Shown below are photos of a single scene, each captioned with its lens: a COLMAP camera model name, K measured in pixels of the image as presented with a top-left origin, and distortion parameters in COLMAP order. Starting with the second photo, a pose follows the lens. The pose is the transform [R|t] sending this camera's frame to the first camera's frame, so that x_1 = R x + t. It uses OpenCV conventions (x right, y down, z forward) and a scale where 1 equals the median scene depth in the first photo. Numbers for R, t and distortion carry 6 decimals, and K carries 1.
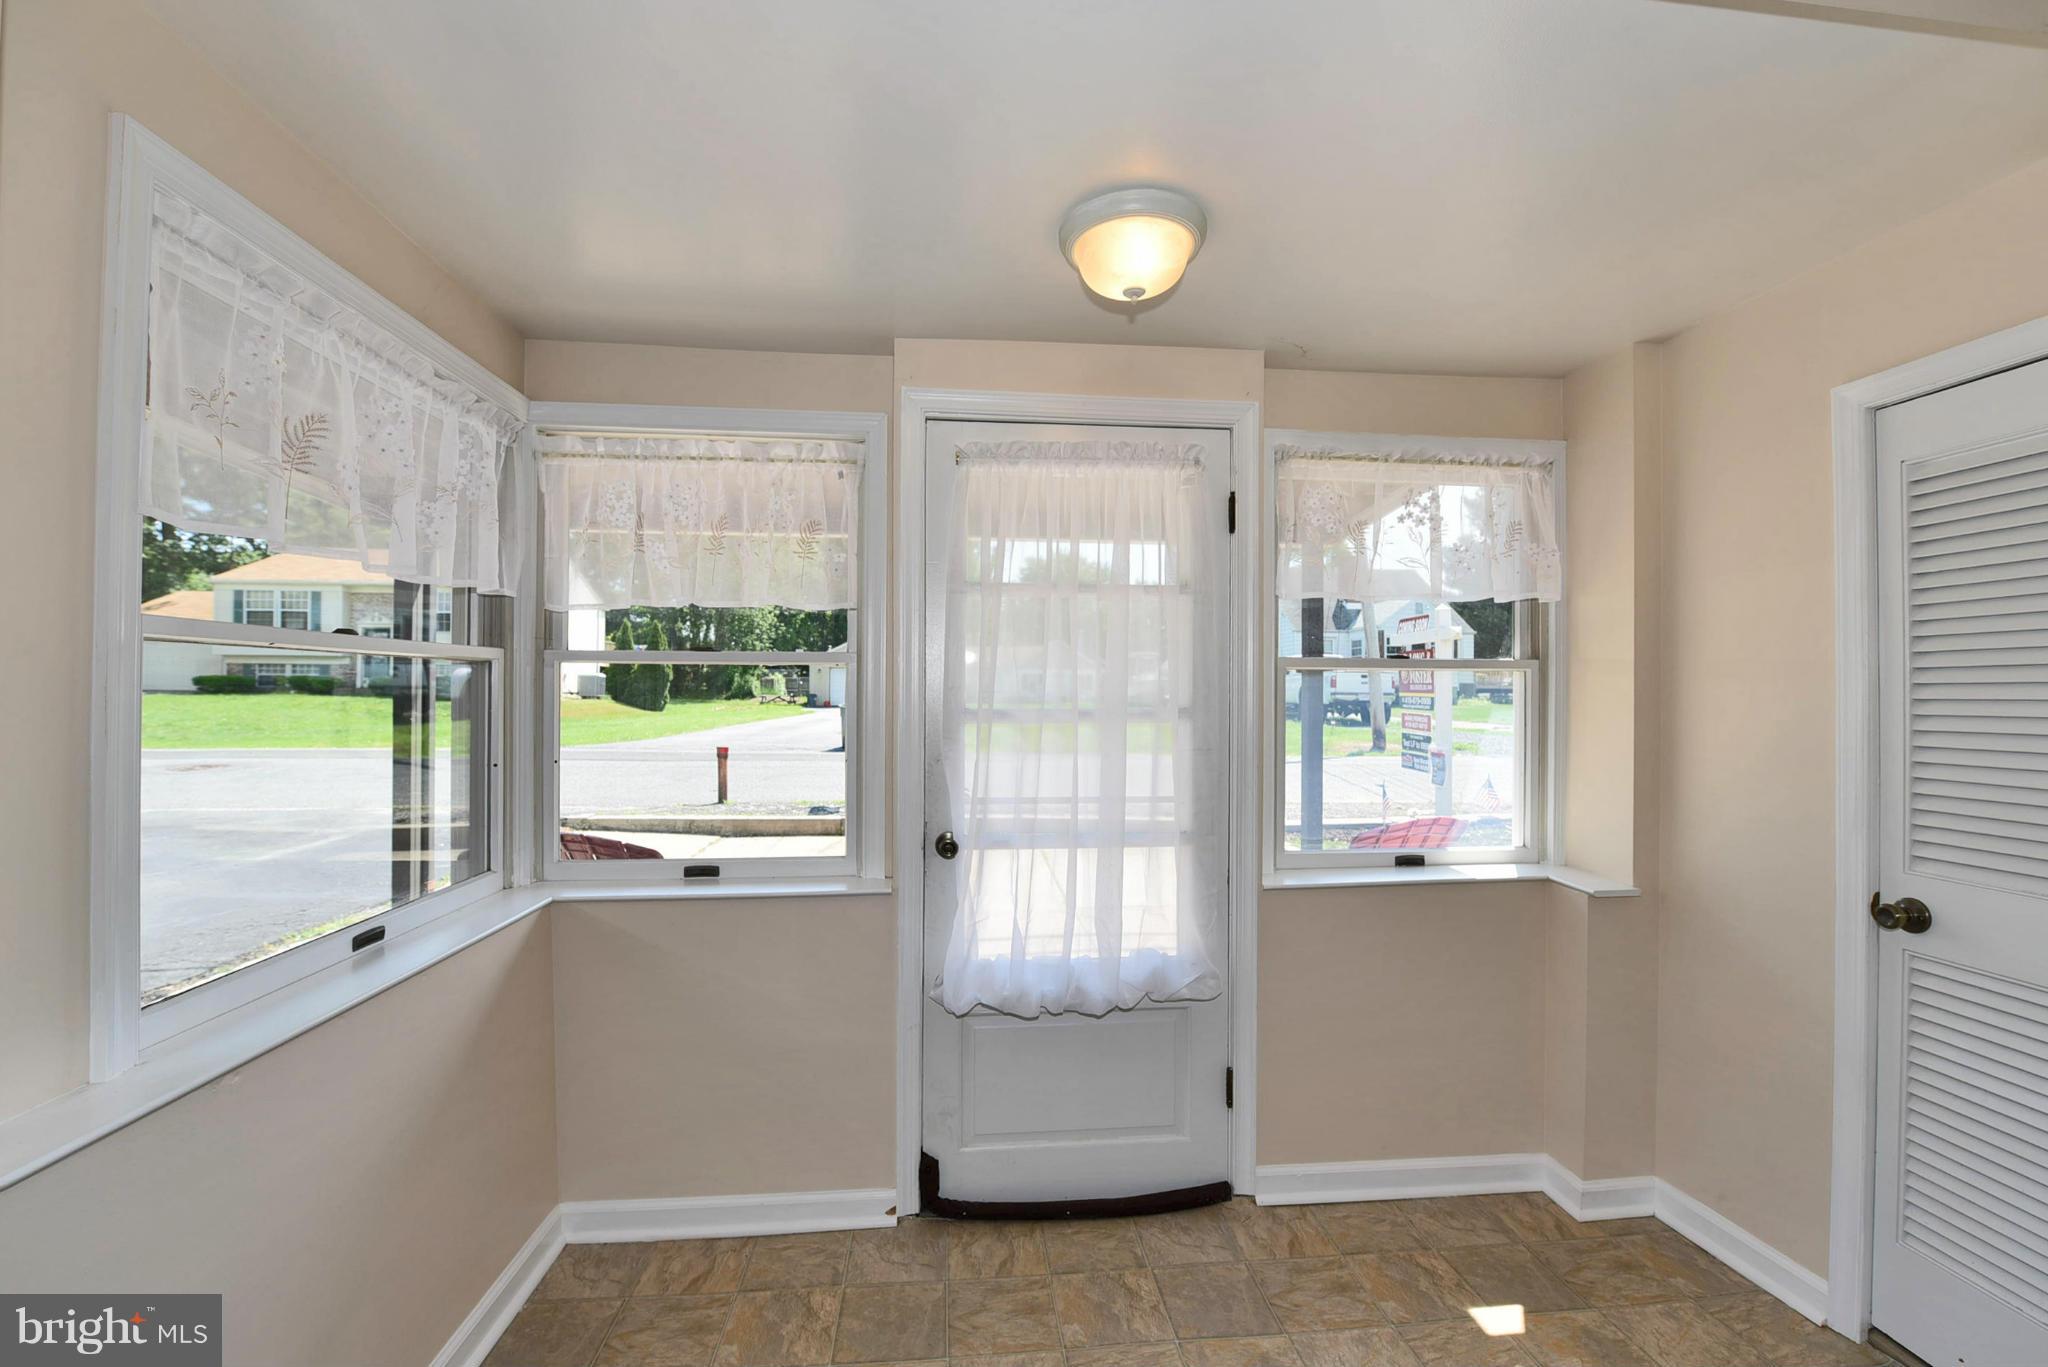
lens RADIAL K [[875.1, 0, 1024.0], [0, 875.1, 683.5], [0, 0, 1]] dist [-0.015150, -0.000563]
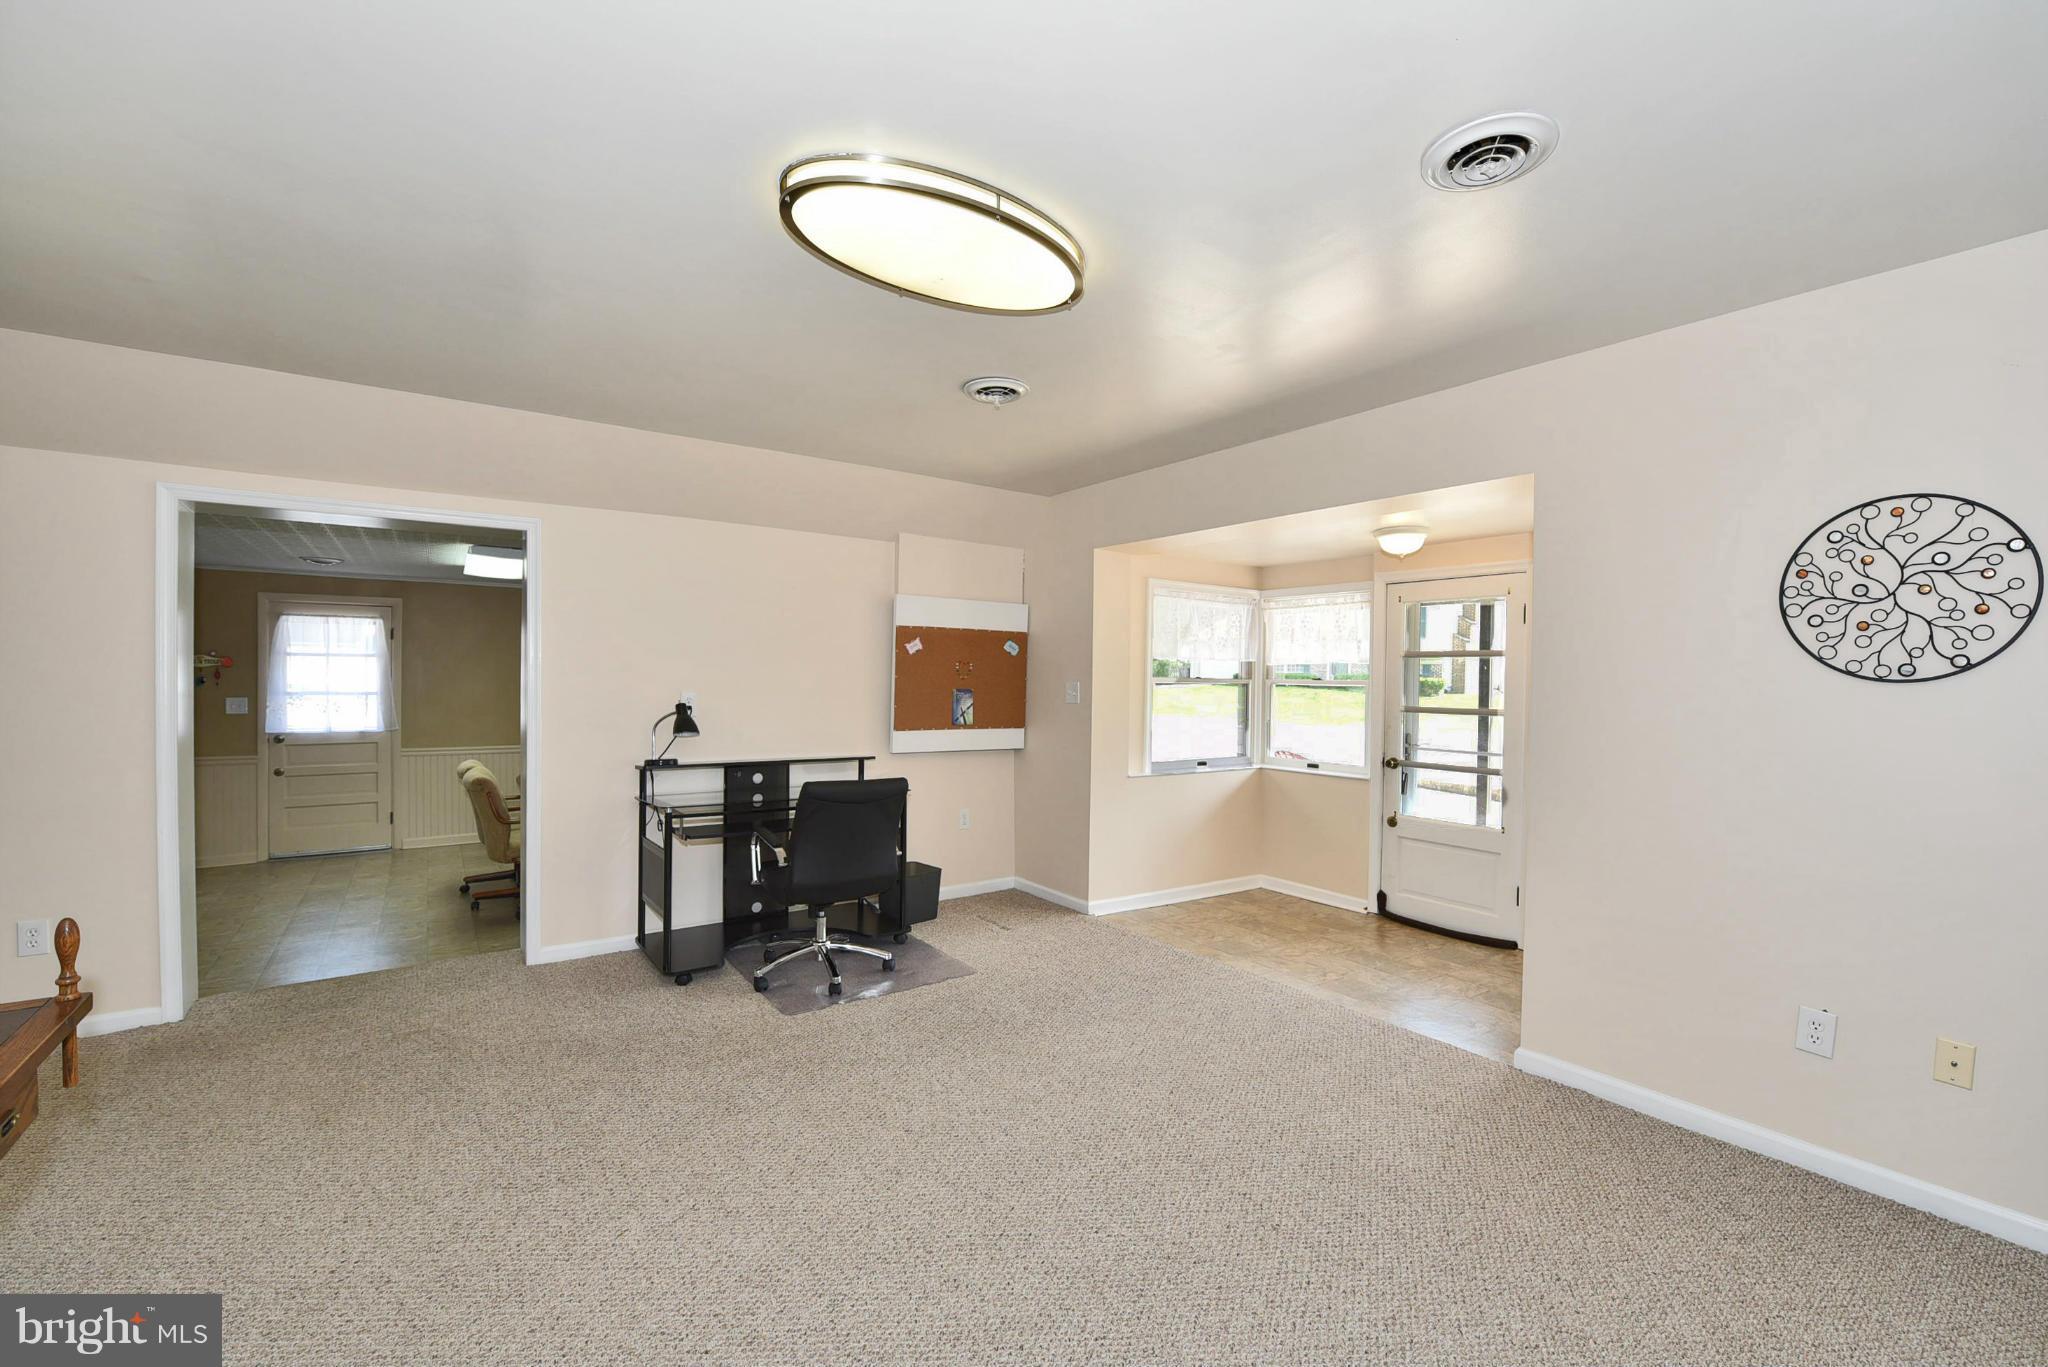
lens RADIAL K [[875.1, 0, 1024.0], [0, 875.1, 683.5], [0, 0, 1]] dist [-0.015150, -0.000563]
pose [[0.499193, 0.008703, -0.866447, 1.462432], [-0.029616, 0.999537, -0.007023, 0.020726], [0.865984, 0.029166, 0.499220, -1.053846]]
